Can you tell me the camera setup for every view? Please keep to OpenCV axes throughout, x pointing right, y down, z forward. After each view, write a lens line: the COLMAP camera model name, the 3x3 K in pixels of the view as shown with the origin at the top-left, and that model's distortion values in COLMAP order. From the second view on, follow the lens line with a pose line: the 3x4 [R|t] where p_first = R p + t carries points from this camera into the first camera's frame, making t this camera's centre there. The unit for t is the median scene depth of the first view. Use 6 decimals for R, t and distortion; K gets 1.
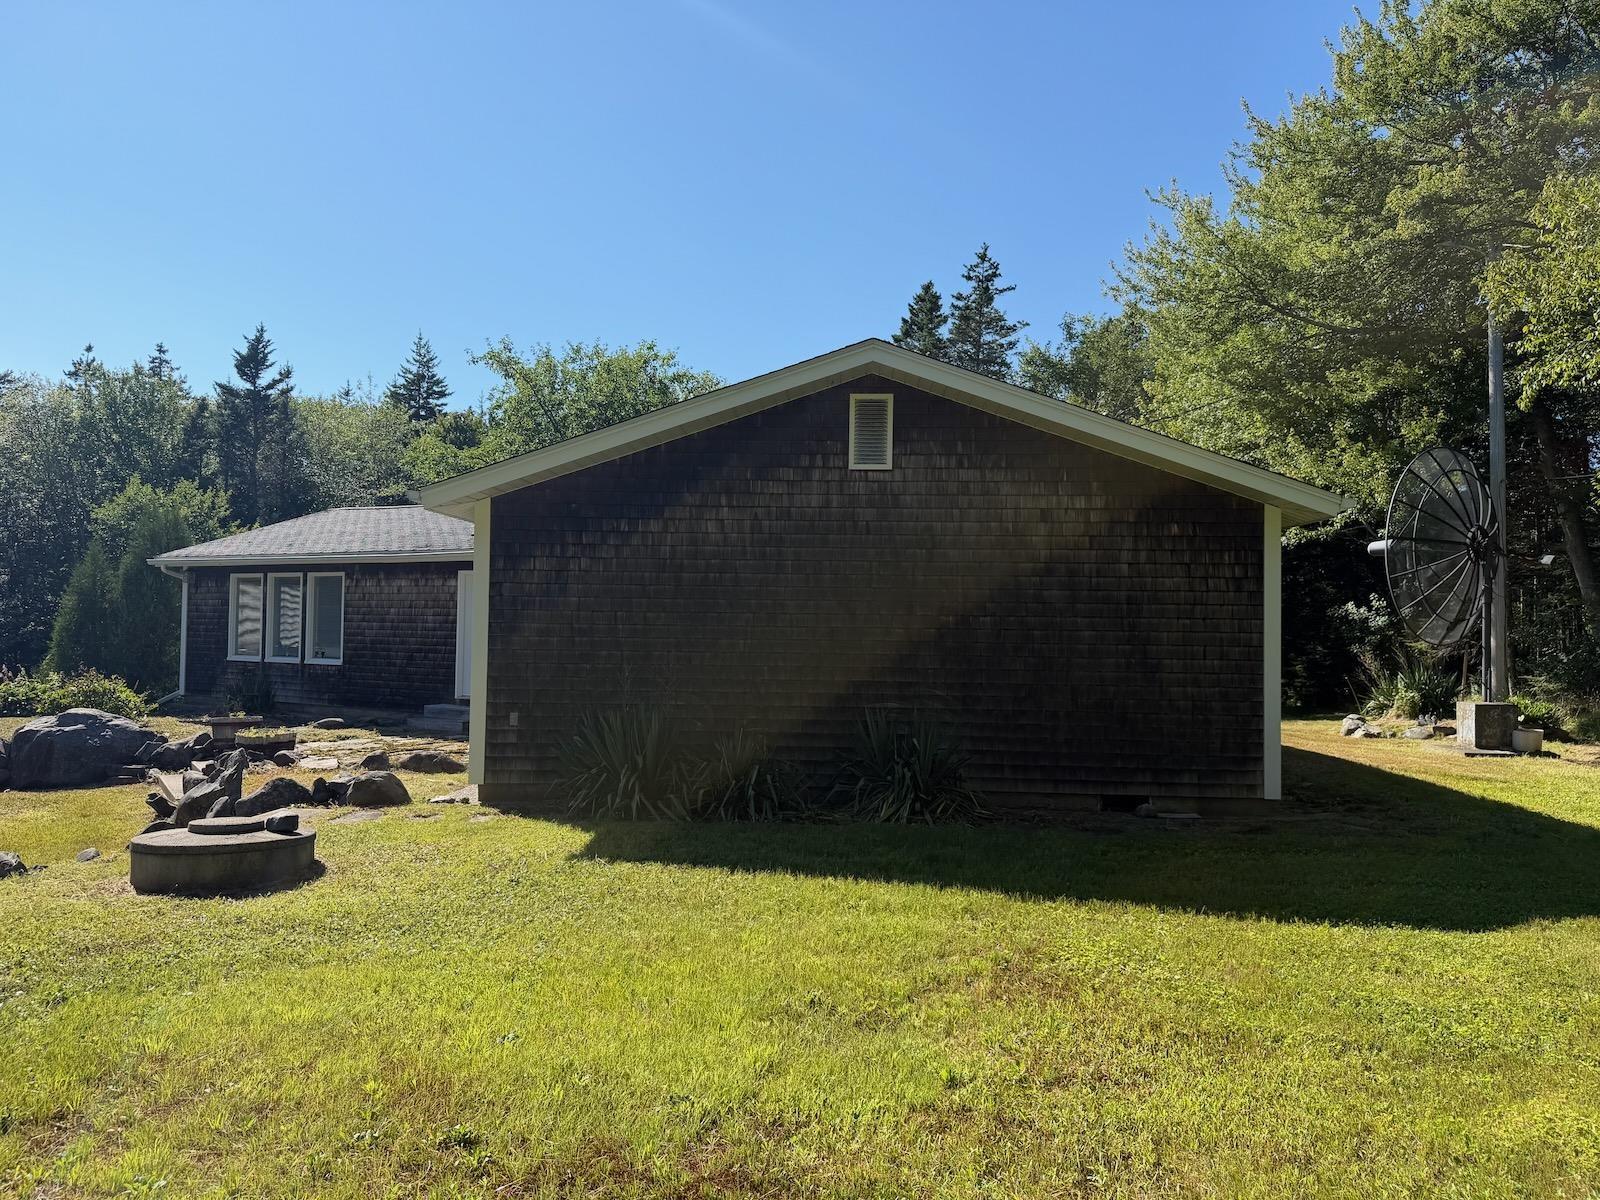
lens RADIAL K [[1123.7, 0, 788.3], [0, 1123.7, 611.8], [0, 0, 1]] dist [0.033072, -0.033460]
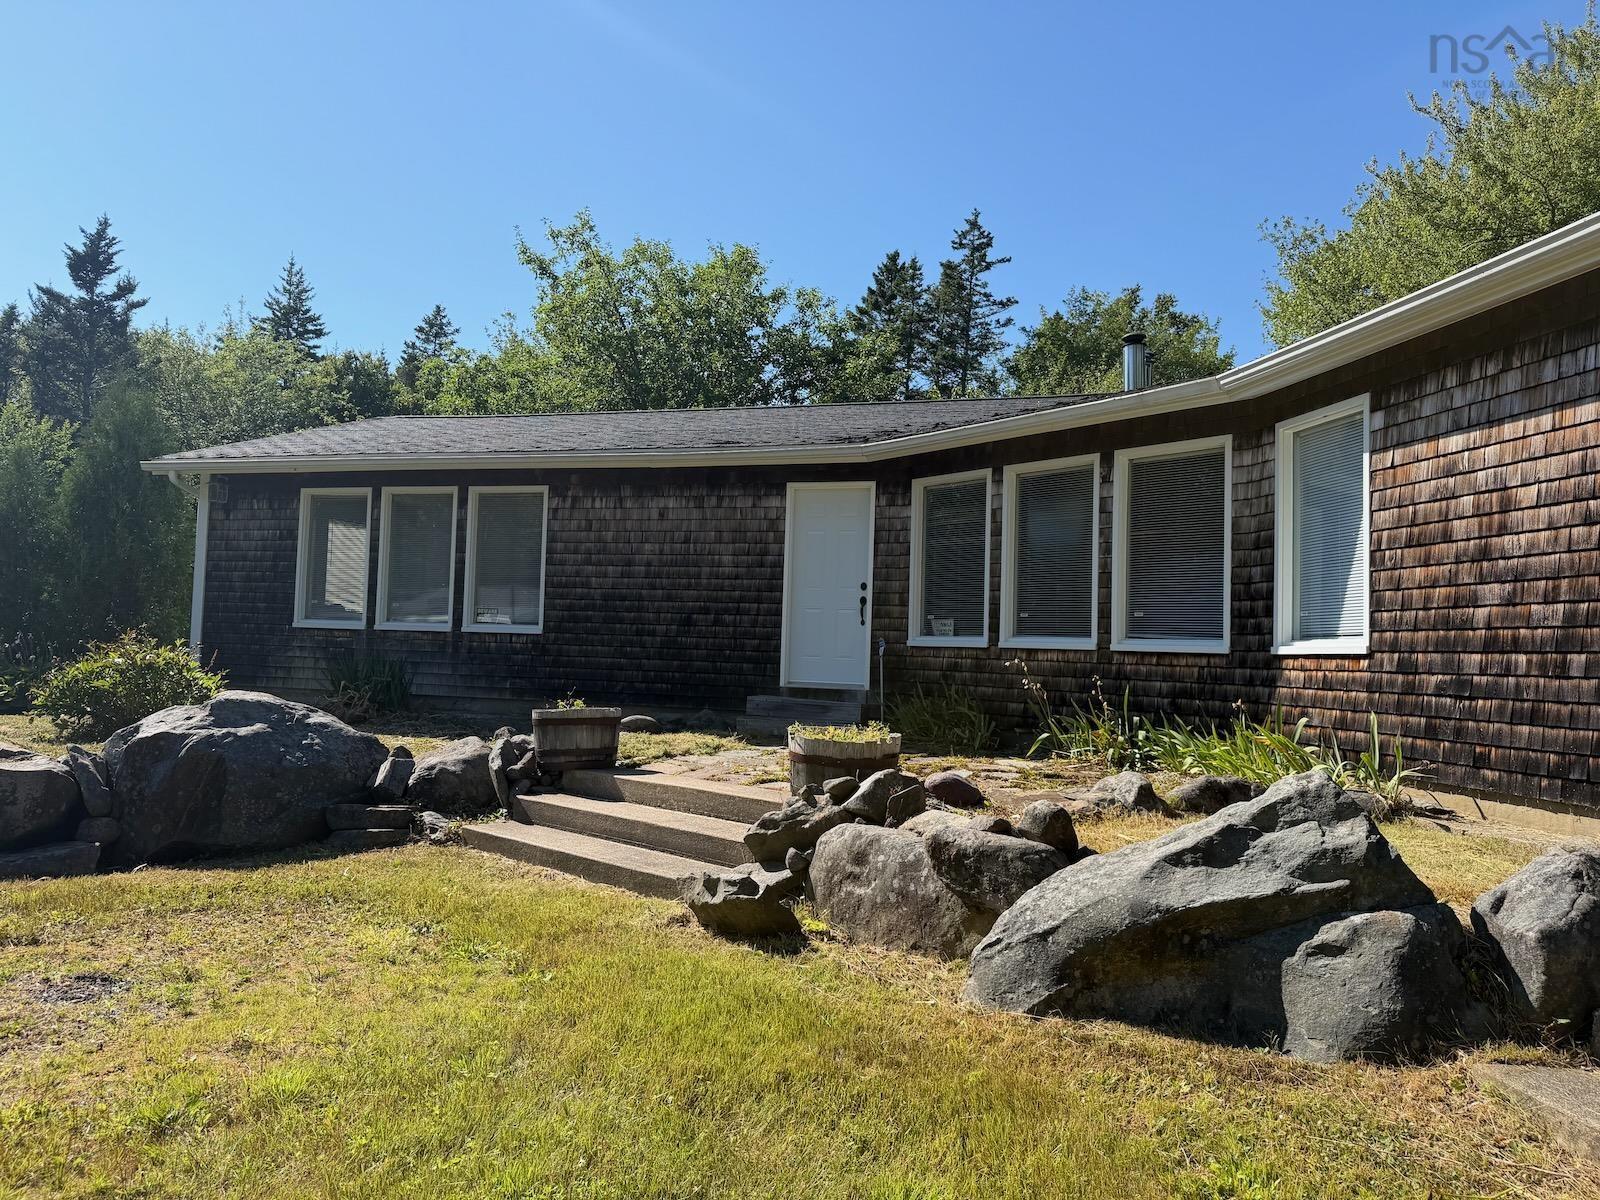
lens RADIAL K [[1123.7, 0, 798.1], [0, 1123.7, 610.8], [0, 0, 1]] dist [0.033072, -0.033460]
pose [[0.977471, 0.024622, 0.209630, -0.350427], [-0.021800, 0.999638, -0.015762, 0.037091], [-0.209943, 0.010837, 0.977654, 0.327135]]
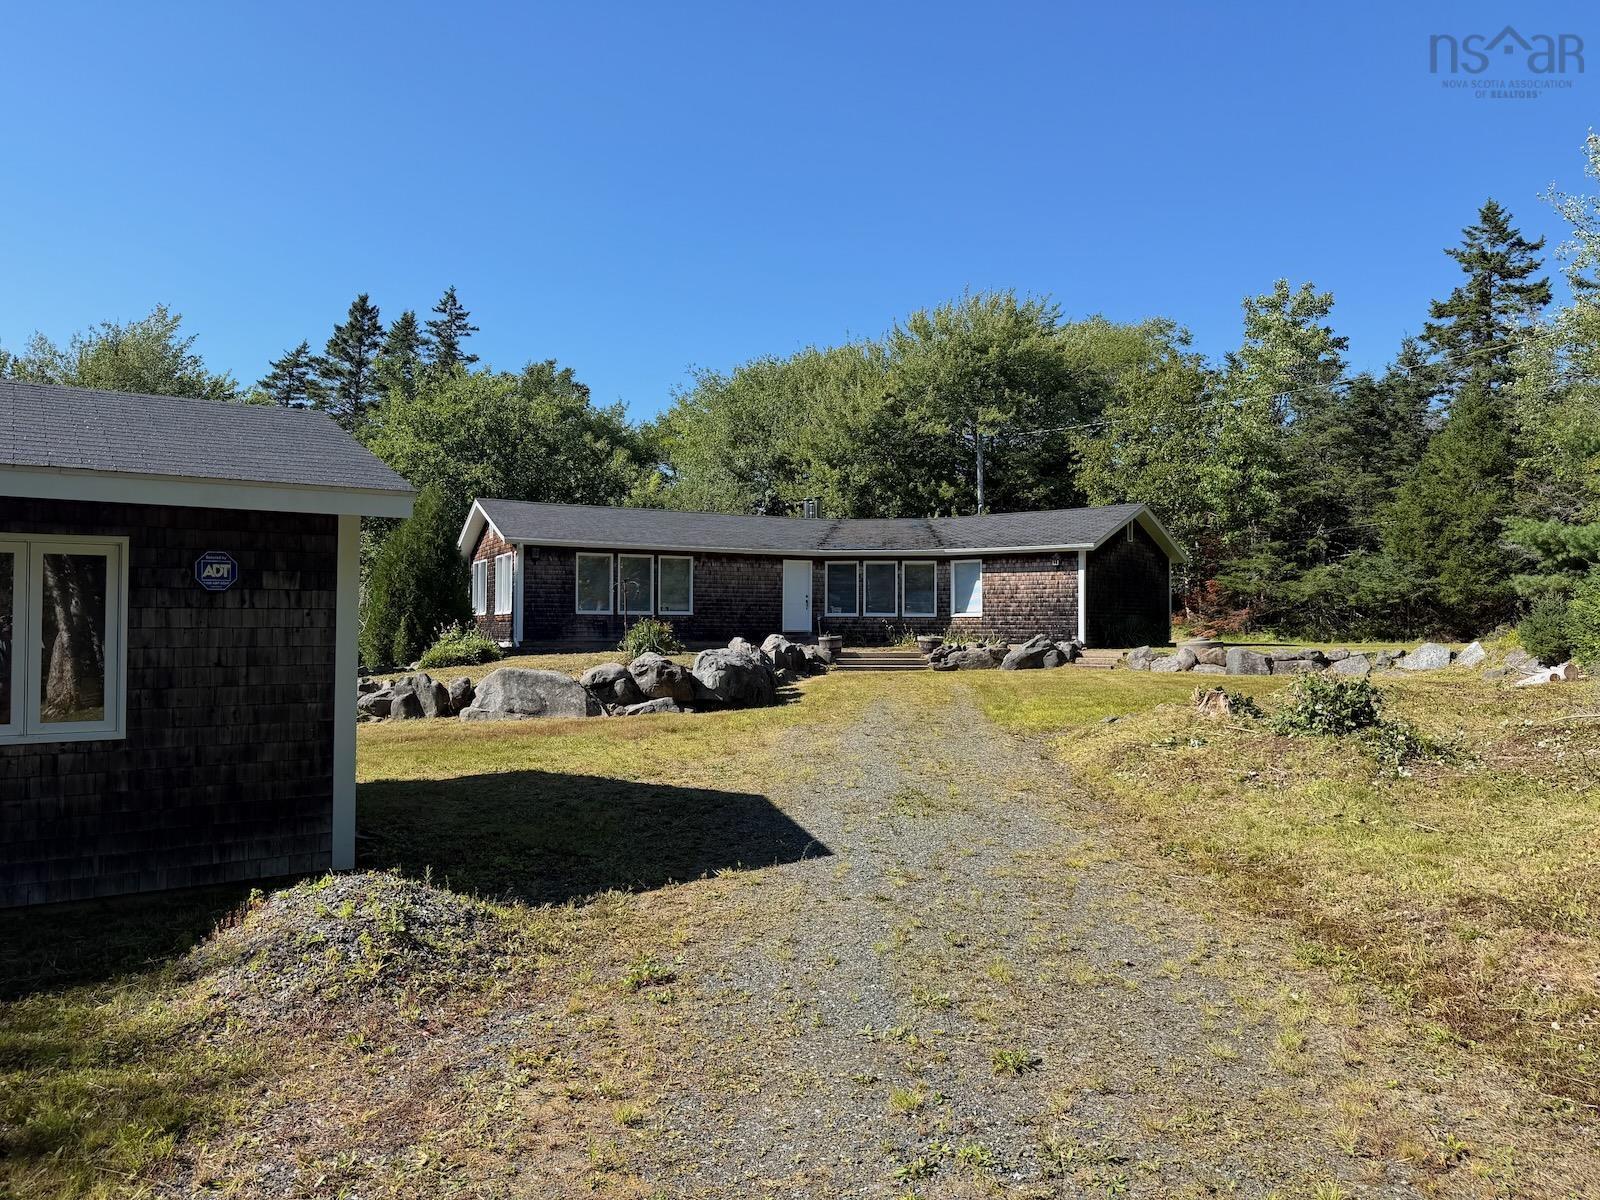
lens RADIAL K [[1123.7, 0, 799.7], [0, 1123.7, 591.7], [0, 0, 1]] dist [0.033072, -0.033460]
pose [[0.557102, 0.009921, 0.830385, -1.479271], [-0.012782, 0.999913, -0.003371, 0.016015], [-0.830345, -0.008736, 0.557181, -0.013313]]
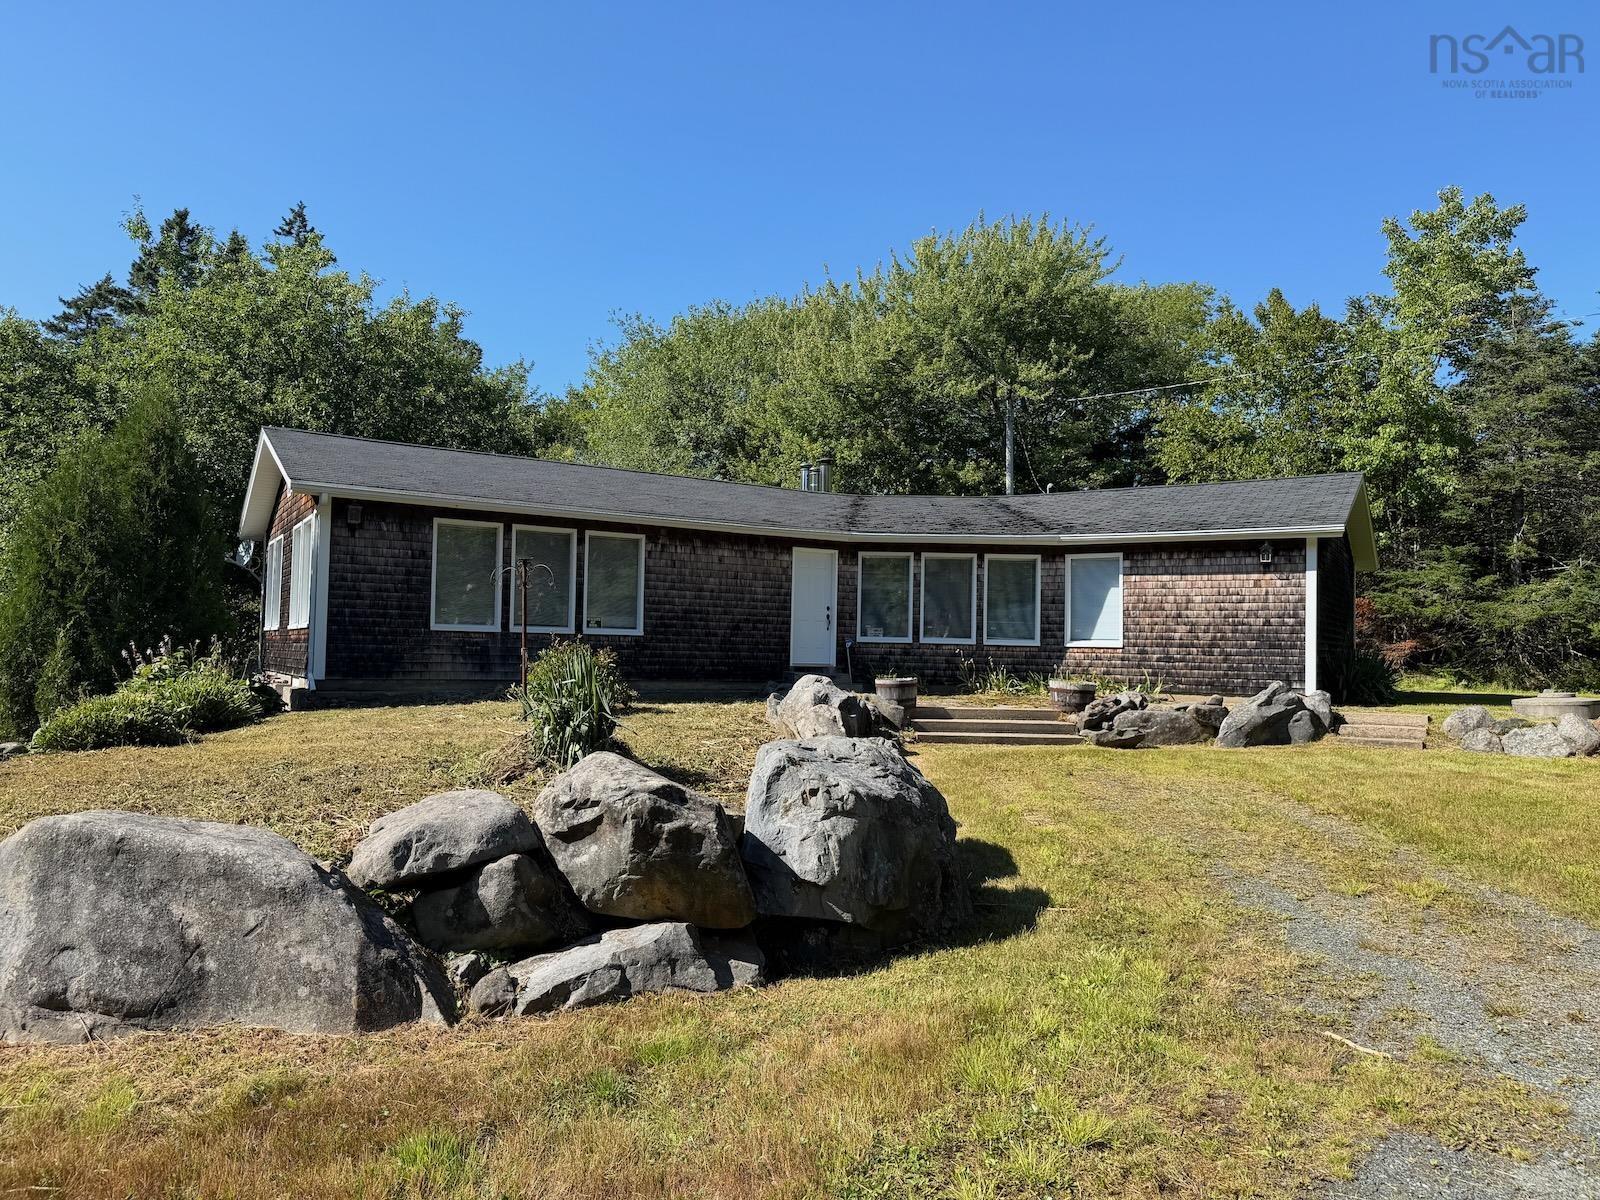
lens RADIAL K [[1123.7, 0, 797.8], [0, 1123.7, 594.6], [0, 0, 1]] dist [0.033072, -0.033460]
pose [[0.483147, 0.037102, 0.874753, -1.029699], [-0.031603, 0.999190, -0.024925, 0.029534], [-0.874969, -0.015603, 0.483928, 0.401924]]
